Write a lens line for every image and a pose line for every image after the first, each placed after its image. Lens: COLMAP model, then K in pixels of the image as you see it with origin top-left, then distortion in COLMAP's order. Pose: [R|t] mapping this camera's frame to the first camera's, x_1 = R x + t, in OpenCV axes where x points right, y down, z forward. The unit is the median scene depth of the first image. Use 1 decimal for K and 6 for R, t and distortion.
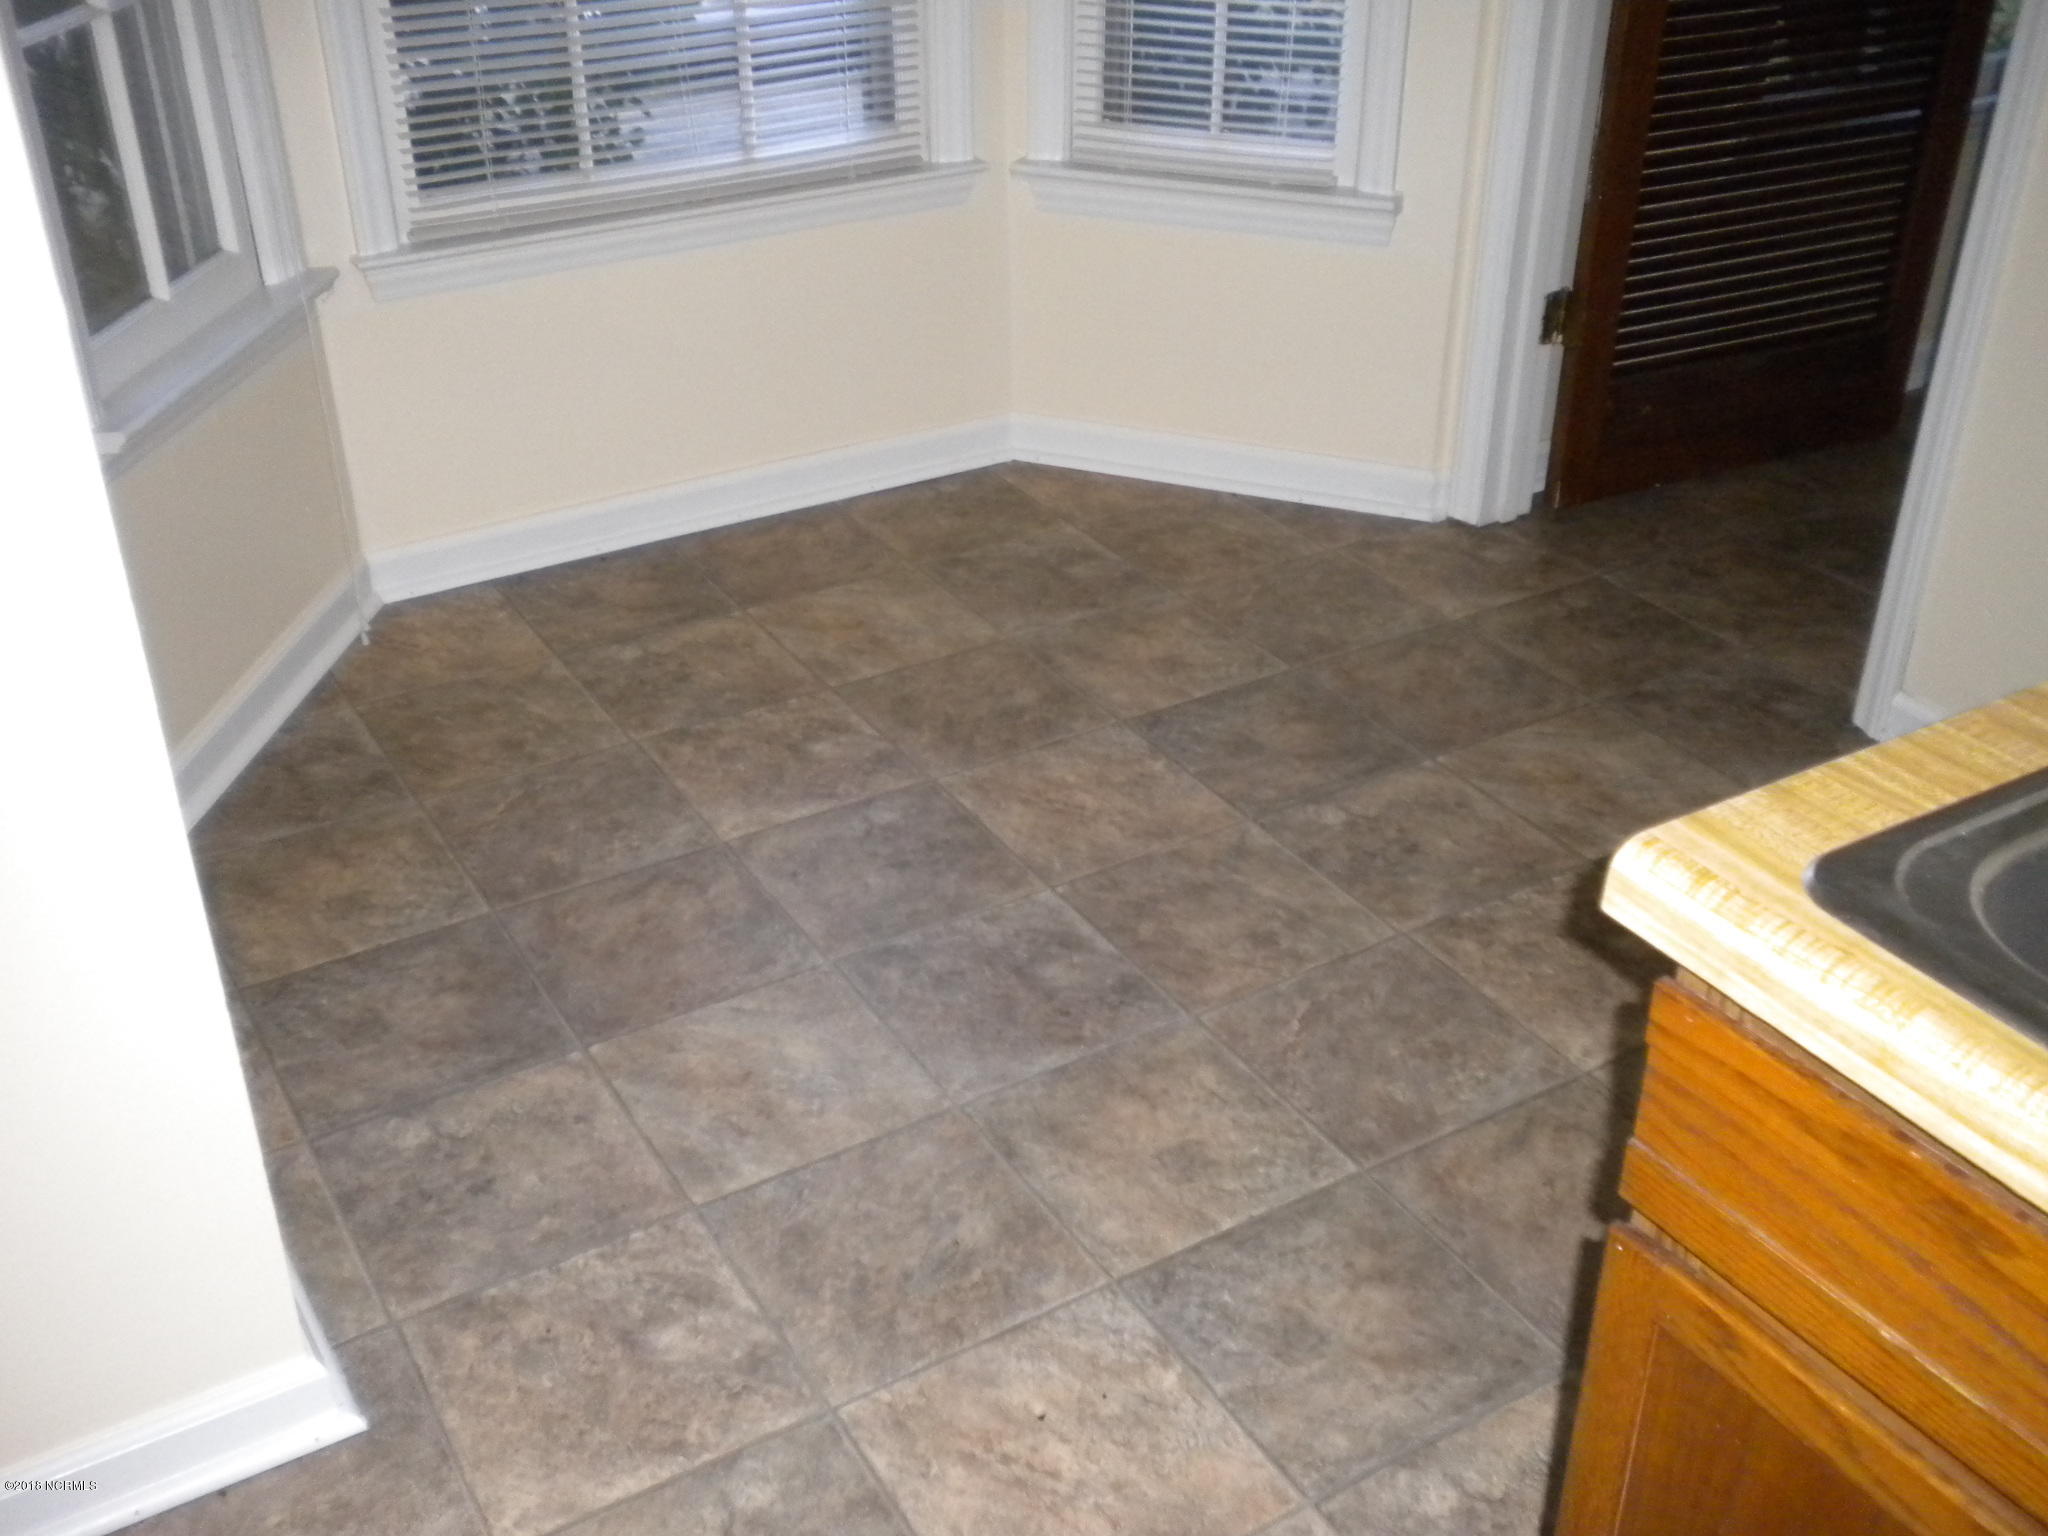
lens RADIAL K [[2104.6, 0, 1020.9], [0, 2104.6, 766.0], [0, 0, 1]] dist [0.024594, 0.000000]
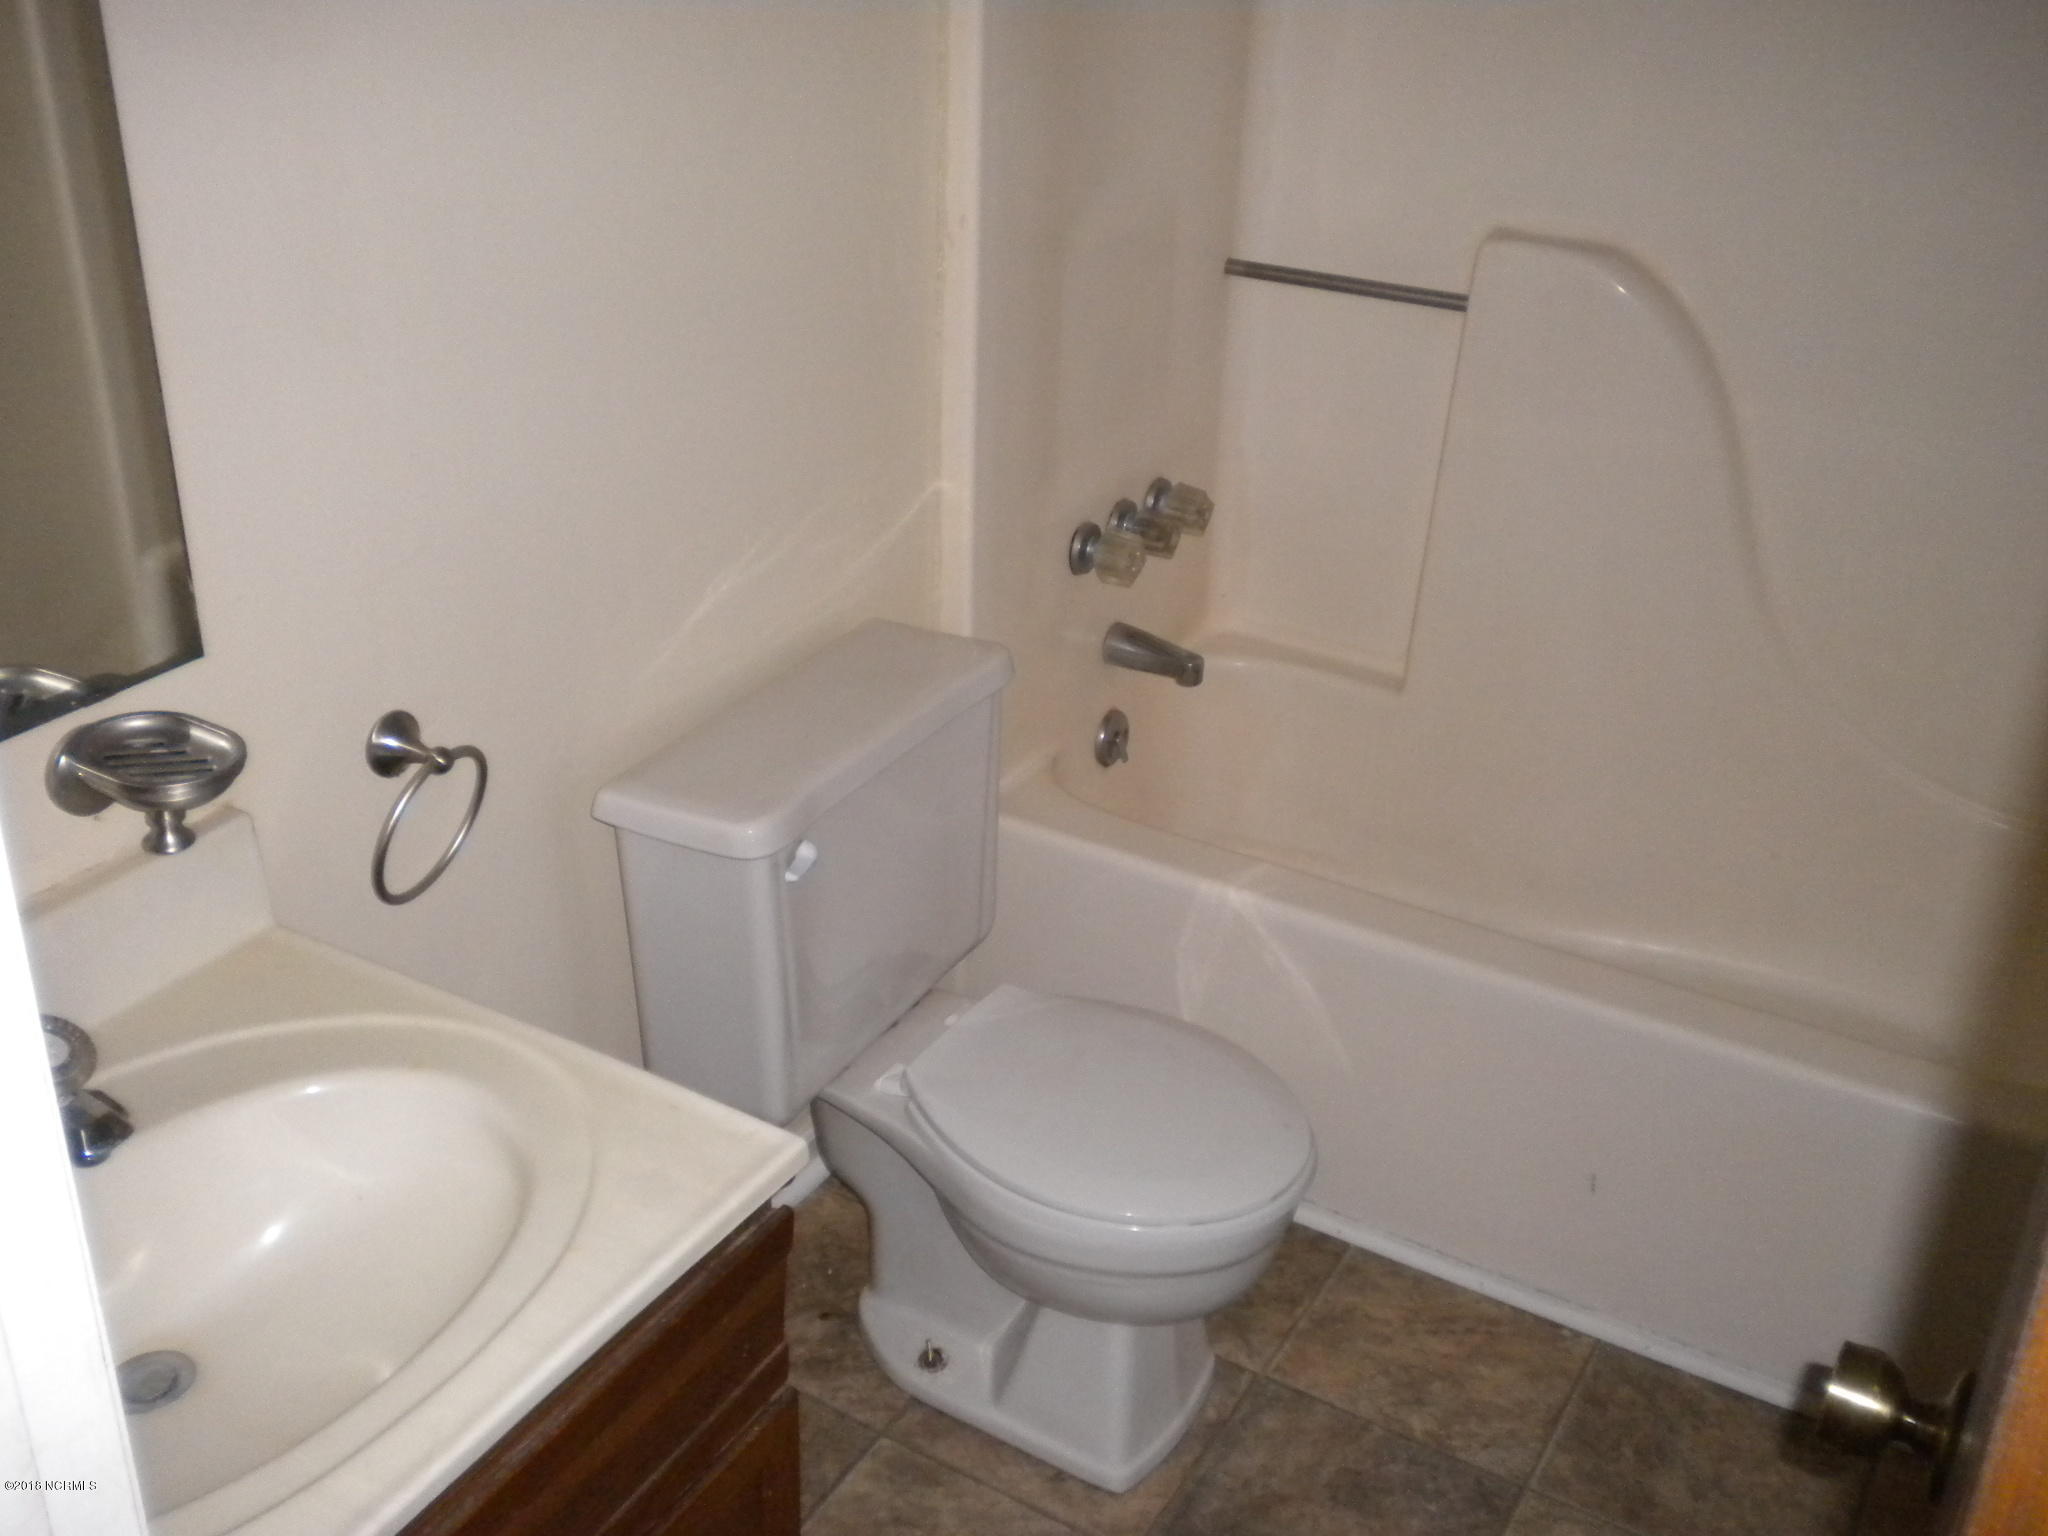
lens RADIAL K [[2104.6, 0, 1014.5], [0, 2104.6, 765.8], [0, 0, 1]] dist [0.024594, 0.000000]
pose [[-0.881208, 0.194946, -0.430660, 0.714710], [-0.262381, 0.556104, 0.788610, -0.801452], [0.393228, 0.807926, -0.438893, 1.133605]]
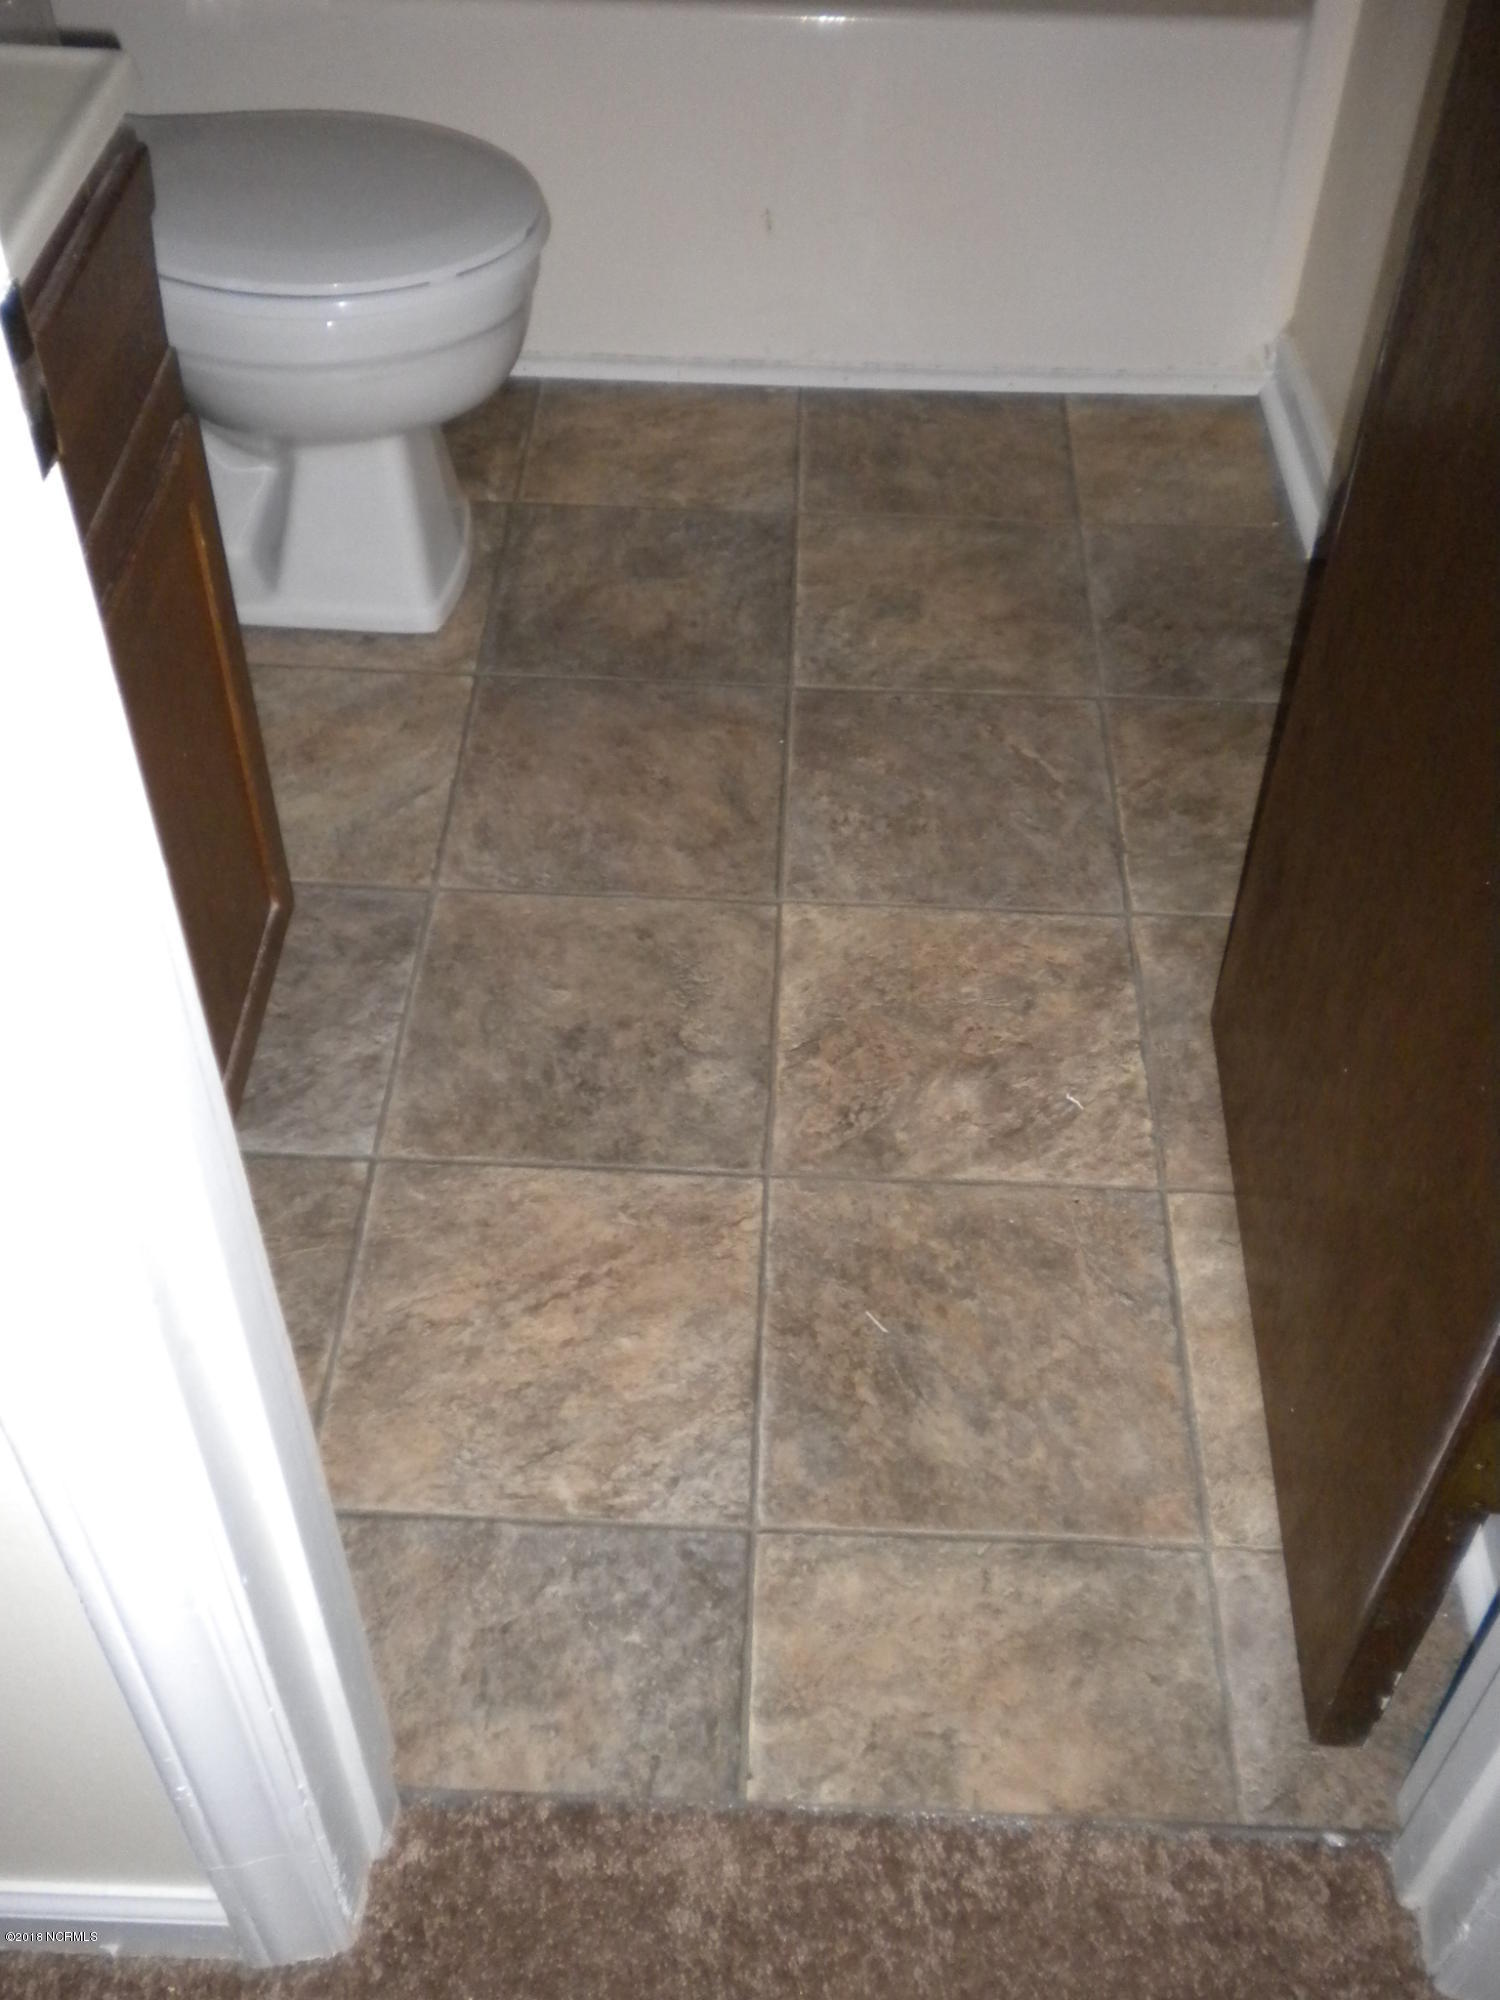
lens RADIAL K [[2055.9, 0, 753.2], [0, 2055.9, 992.3], [0, 0, 1]] dist [0.049704, 0.000000]
pose [[-0.547865, 0.603476, -0.579362, 0.350917], [-0.432867, 0.388132, 0.813621, -0.401792], [0.715870, 0.696541, 0.048581, 0.888966]]
